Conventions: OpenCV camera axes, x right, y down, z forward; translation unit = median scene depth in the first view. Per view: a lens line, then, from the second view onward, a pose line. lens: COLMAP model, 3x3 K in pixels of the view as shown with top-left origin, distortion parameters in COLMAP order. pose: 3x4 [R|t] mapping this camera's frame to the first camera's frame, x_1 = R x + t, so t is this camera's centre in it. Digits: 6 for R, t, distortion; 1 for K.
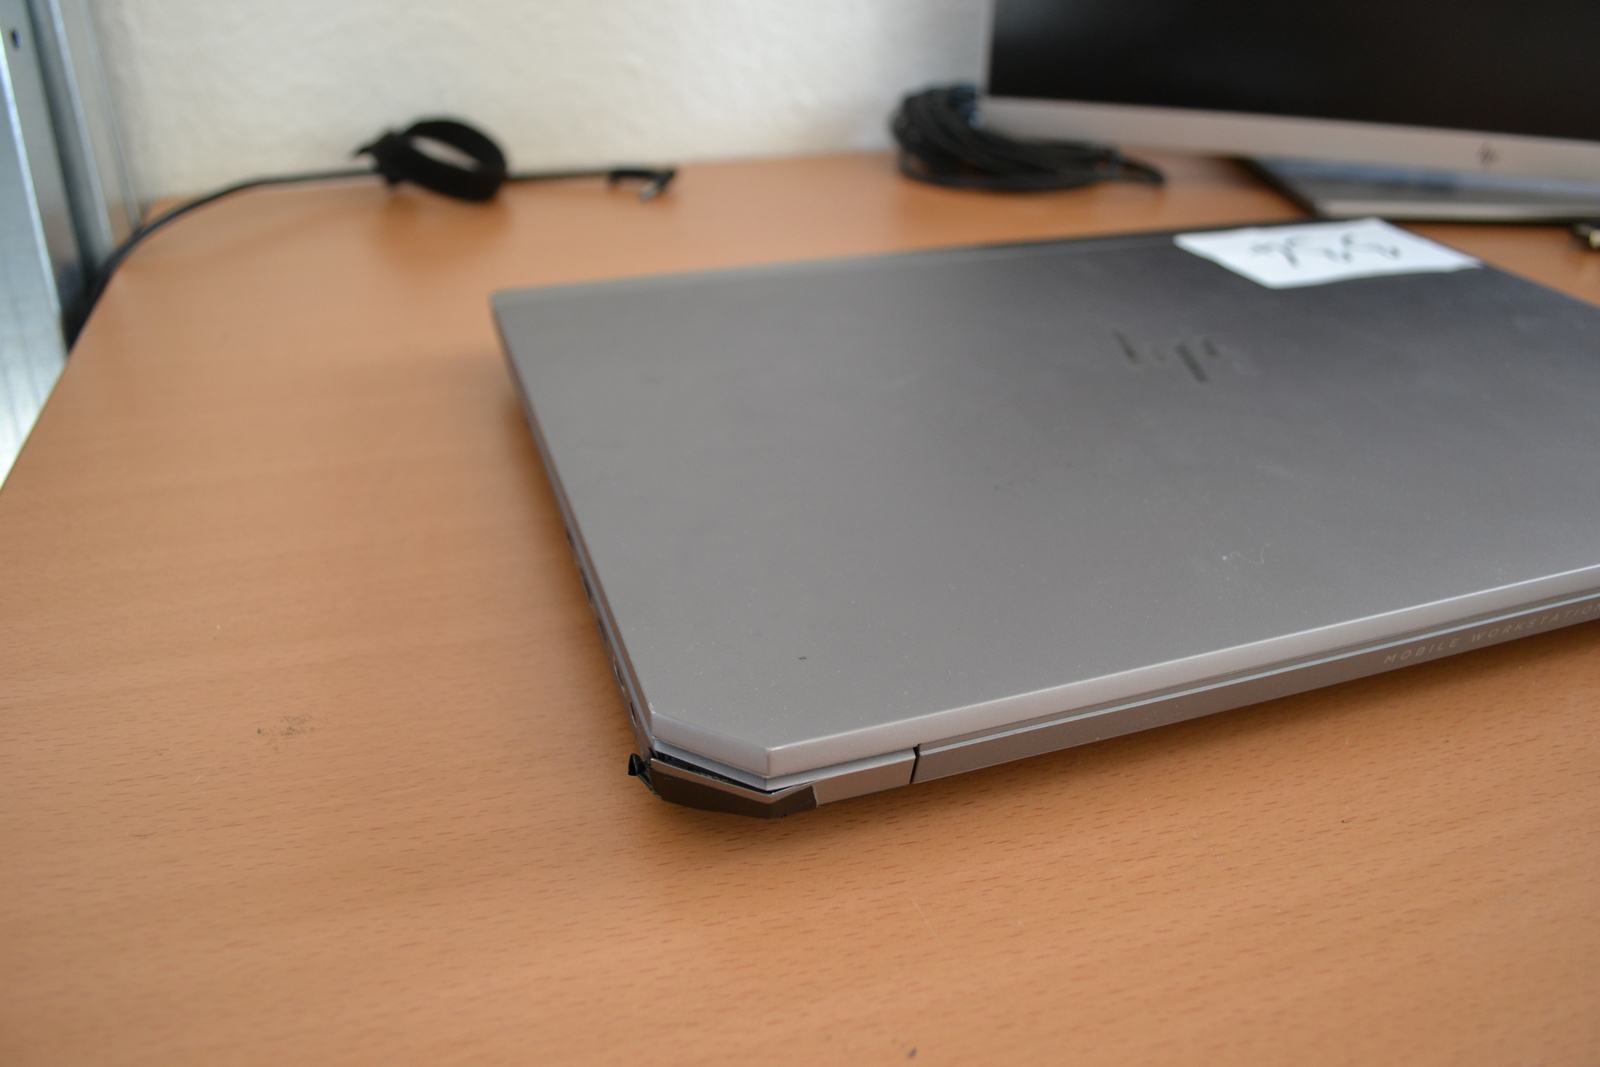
lens RADIAL K [[1251.8, 0, 800.0], [0, 1251.8, 533.5], [0, 0, 1]] dist [-0.088892, 0.014069]
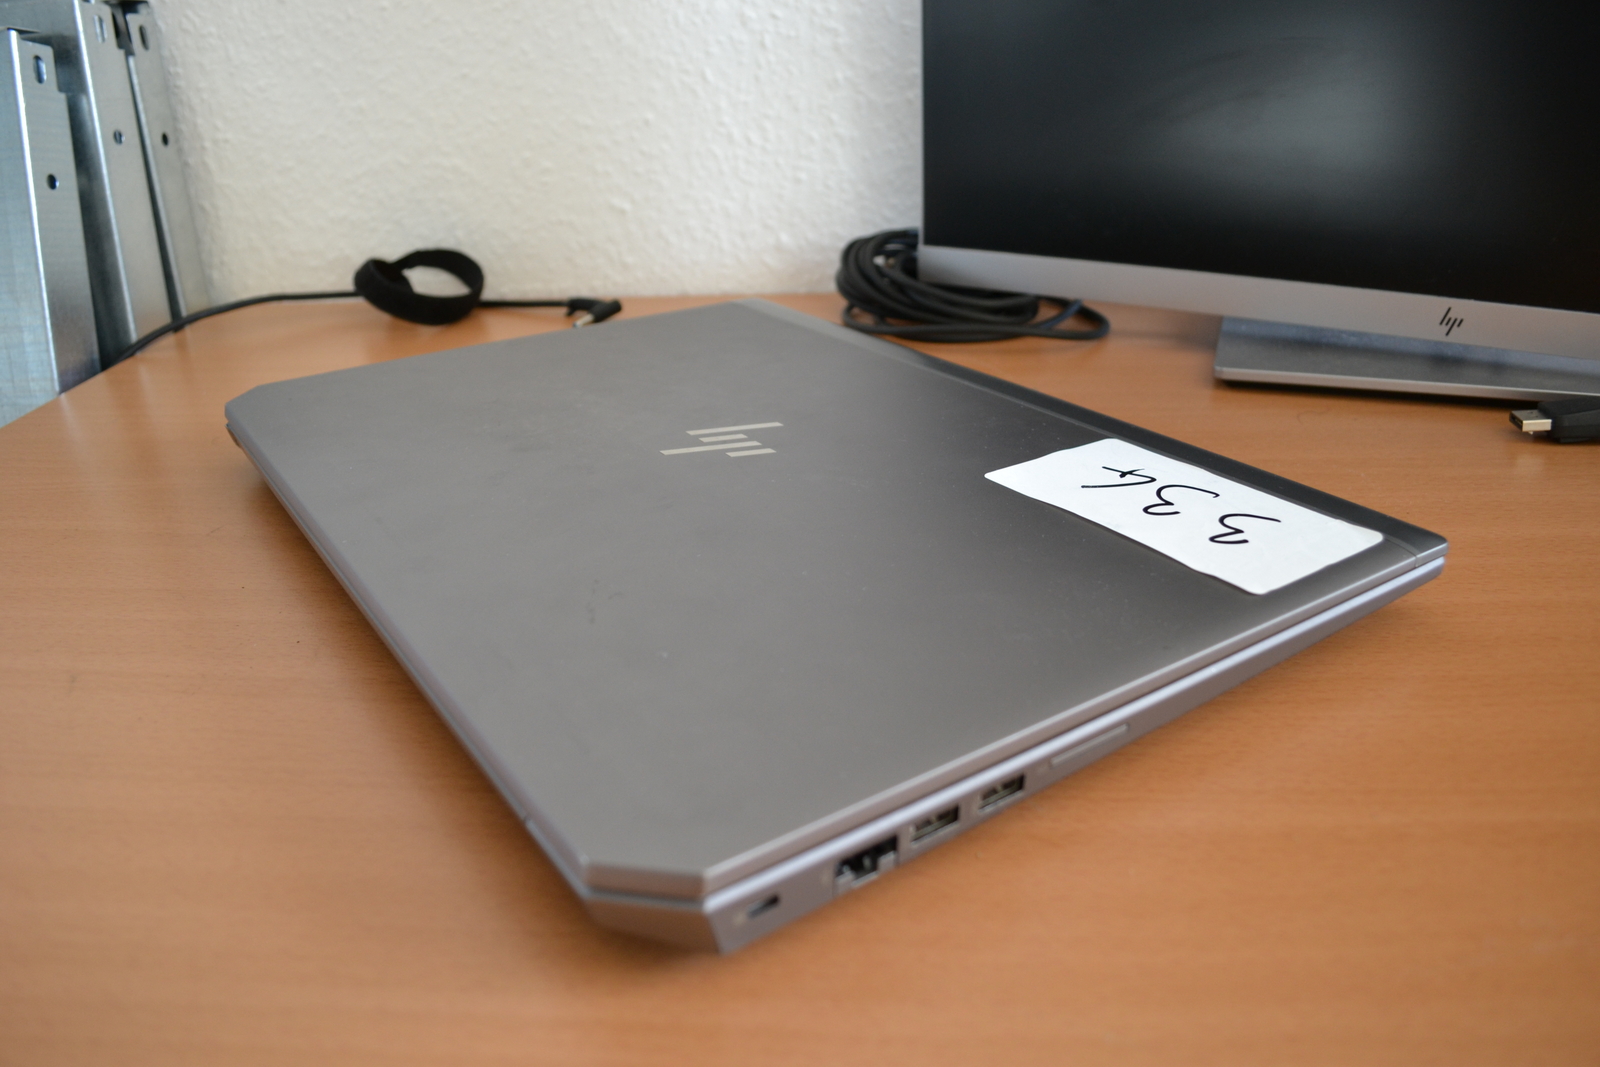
lens RADIAL K [[1251.8, 0, 800.0], [0, 1251.8, 533.5], [0, 0, 1]] dist [-0.088892, 0.014069]
pose [[0.932389, 0.105564, -0.345697, 0.446364], [-0.139992, 0.987223, -0.076114, -0.034970], [0.333245, 0.119362, 0.935254, 0.063581]]
